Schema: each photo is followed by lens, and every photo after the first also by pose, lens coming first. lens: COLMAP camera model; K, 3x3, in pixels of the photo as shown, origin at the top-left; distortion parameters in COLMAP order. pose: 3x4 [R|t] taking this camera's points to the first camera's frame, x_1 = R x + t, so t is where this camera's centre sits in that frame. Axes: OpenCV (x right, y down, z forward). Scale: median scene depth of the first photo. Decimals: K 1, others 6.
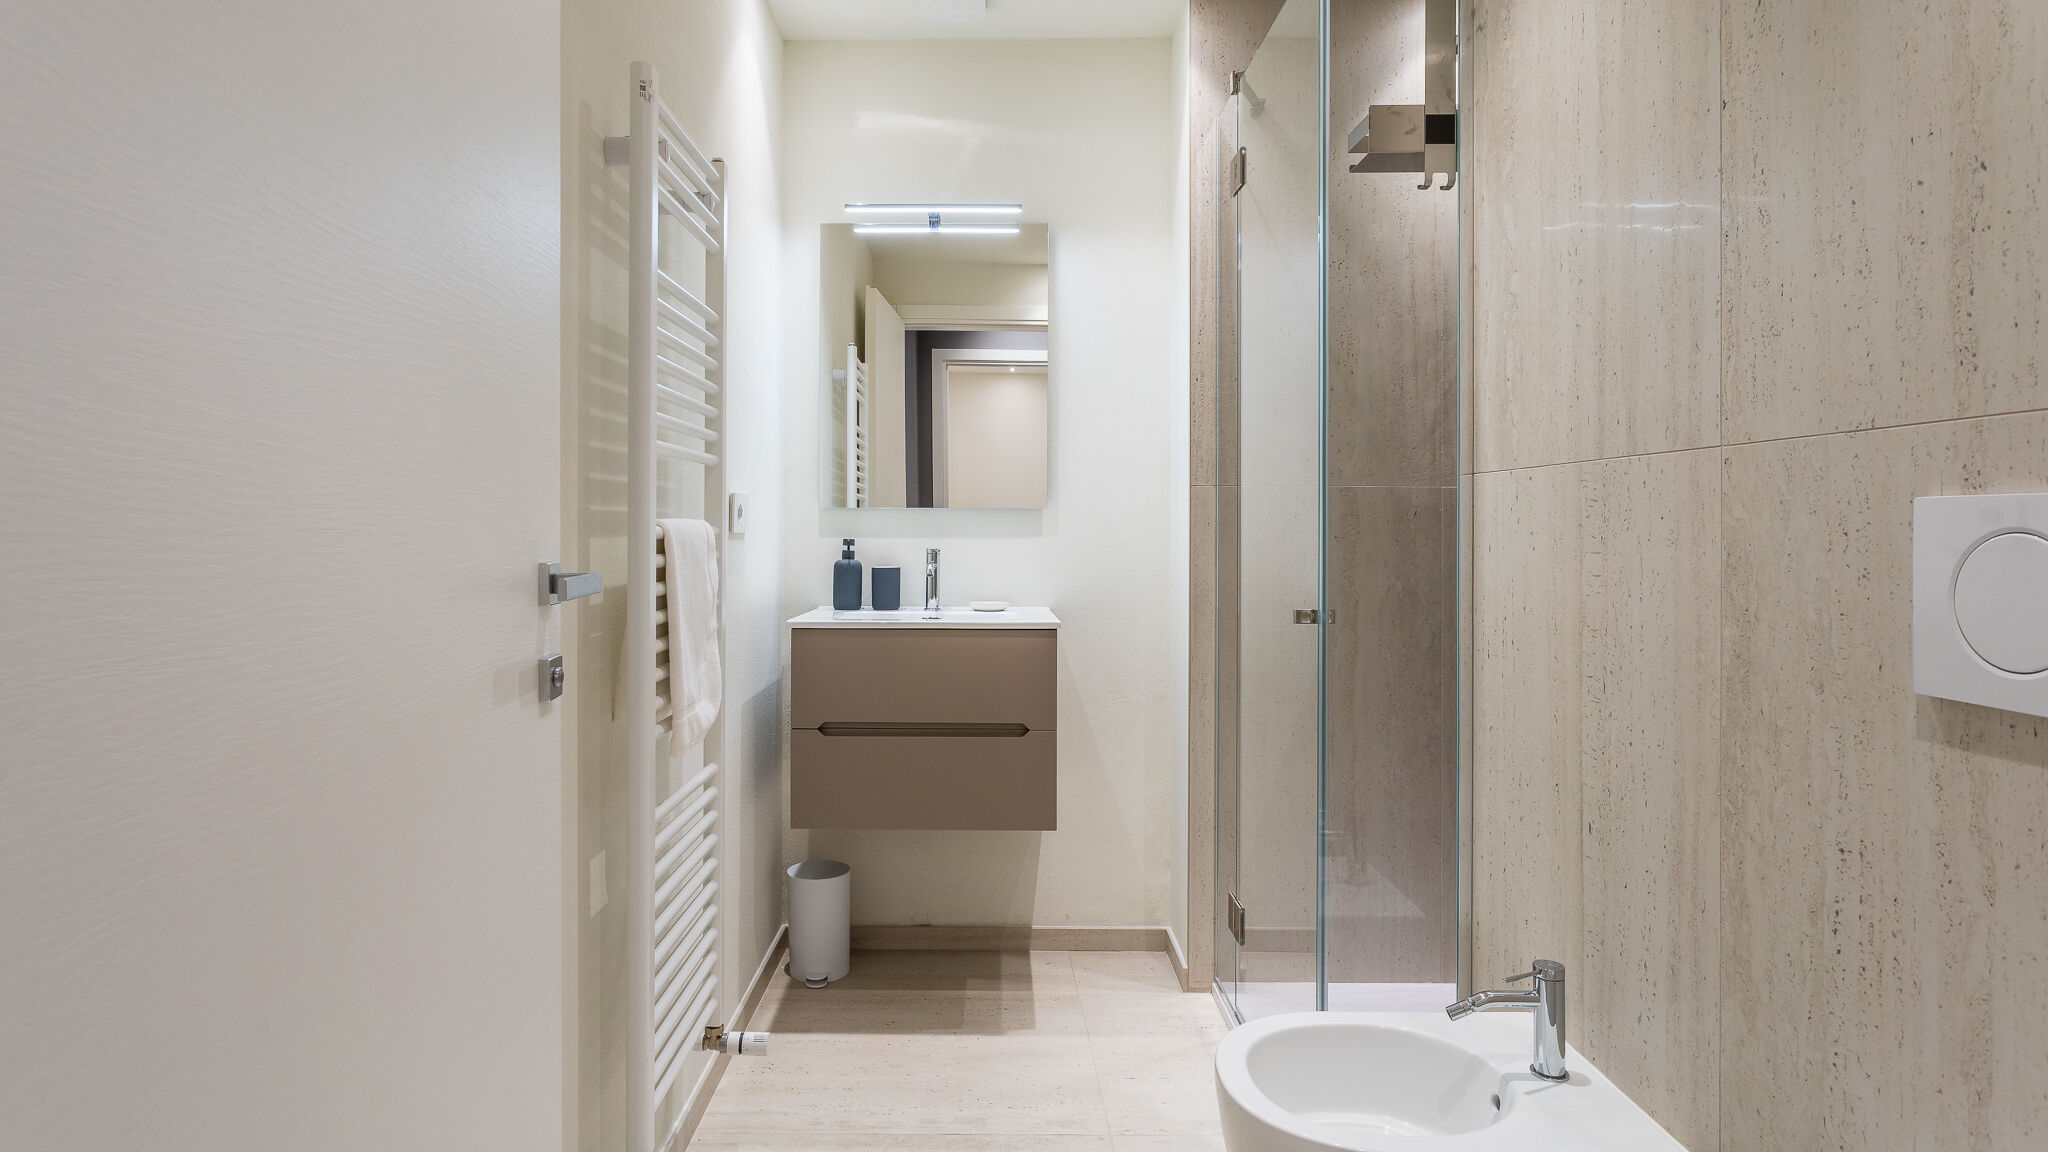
lens RADIAL K [[1132.0, 0, 1024.0], [0, 1132.0, 576.0], [0, 0, 1]] dist [-0.004354, 0.000811]
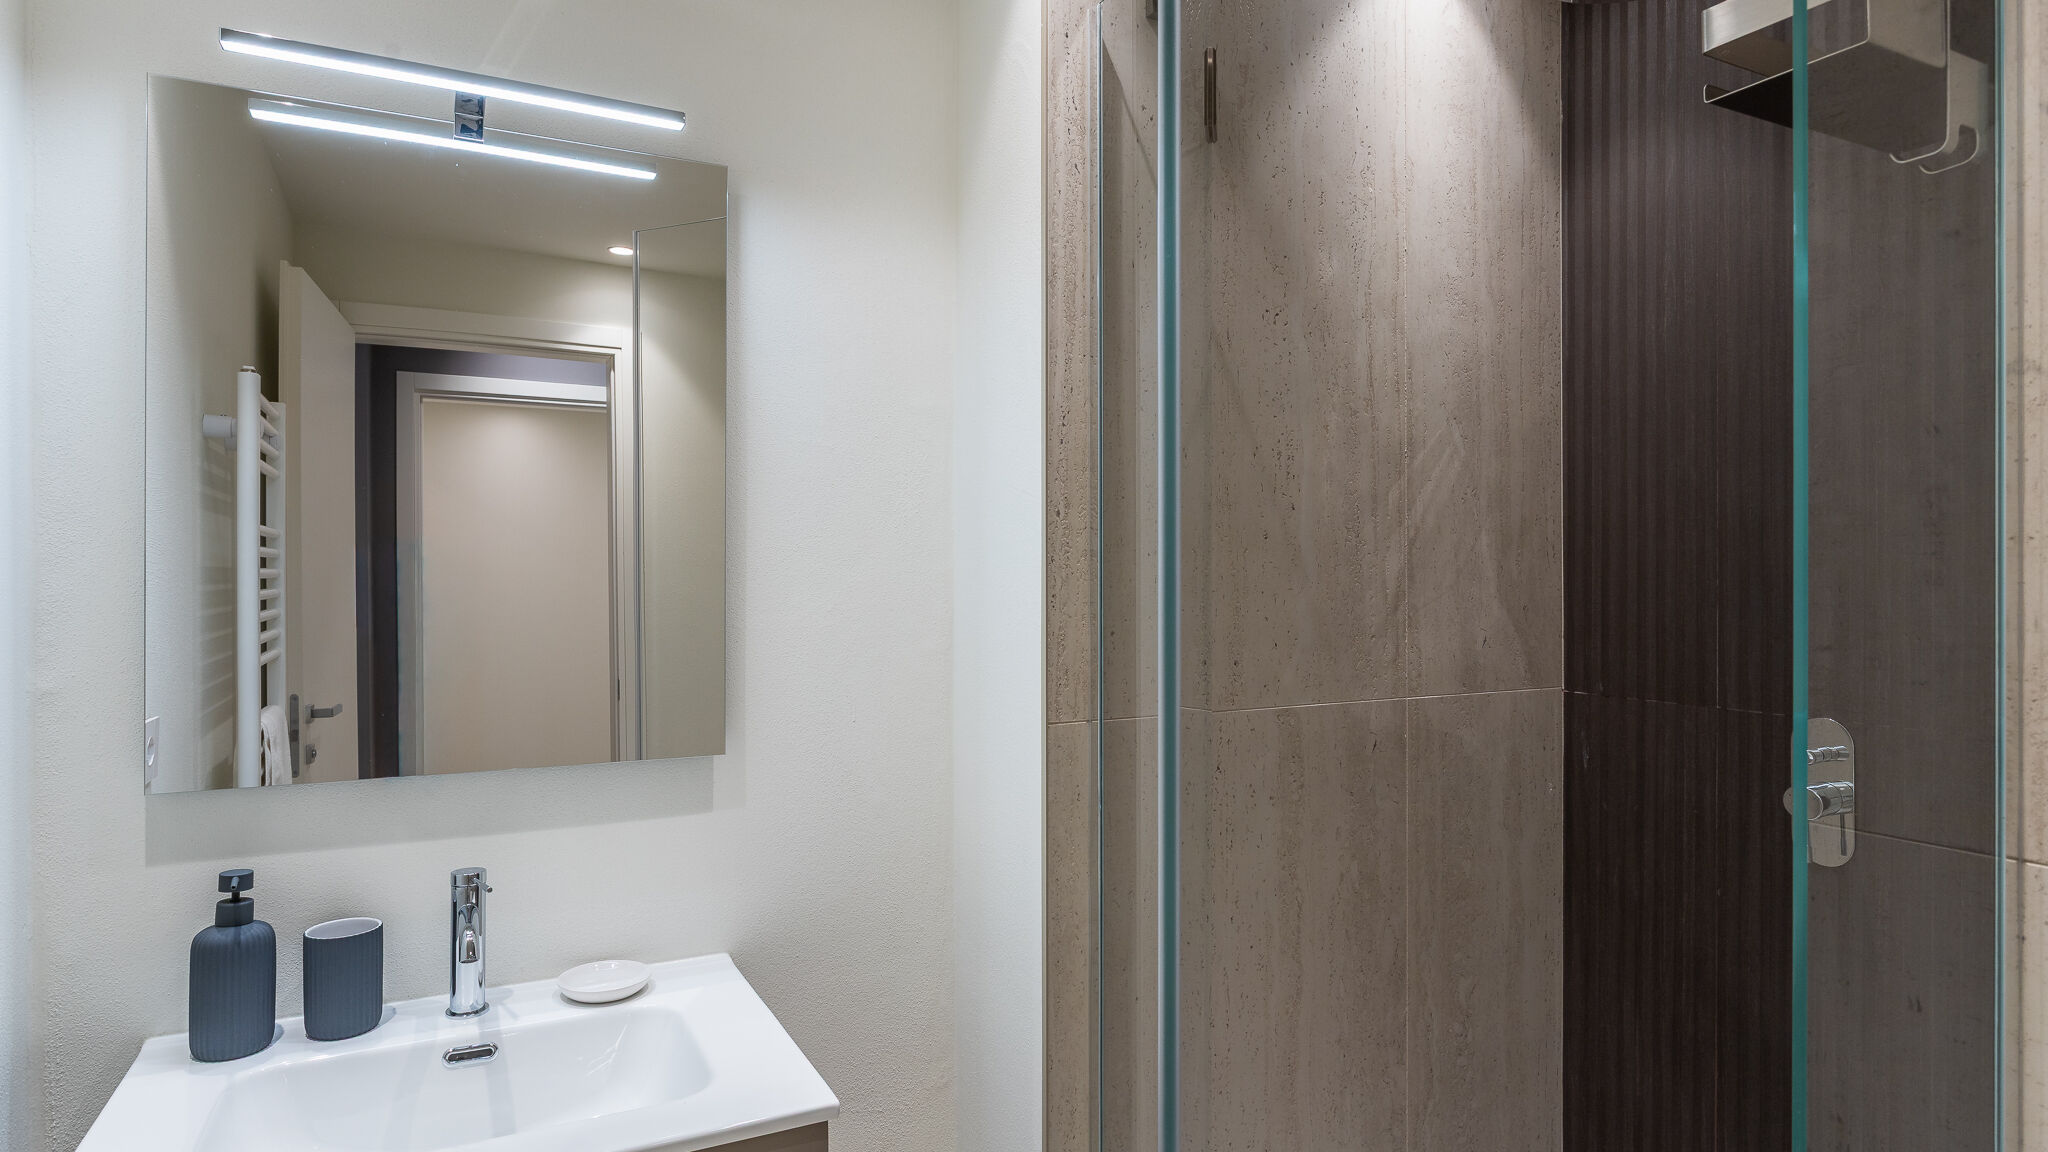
lens RADIAL K [[1128.9, 0, 1022.2], [0, 1128.9, 598.8], [0, 0, 1]] dist [-0.013265, 0.000801]
pose [[0.901026, -0.003103, 0.433753, -0.076585], [0.007751, 0.999930, -0.008947, -0.124461], [-0.433695, 0.011424, 0.900987, 0.525804]]
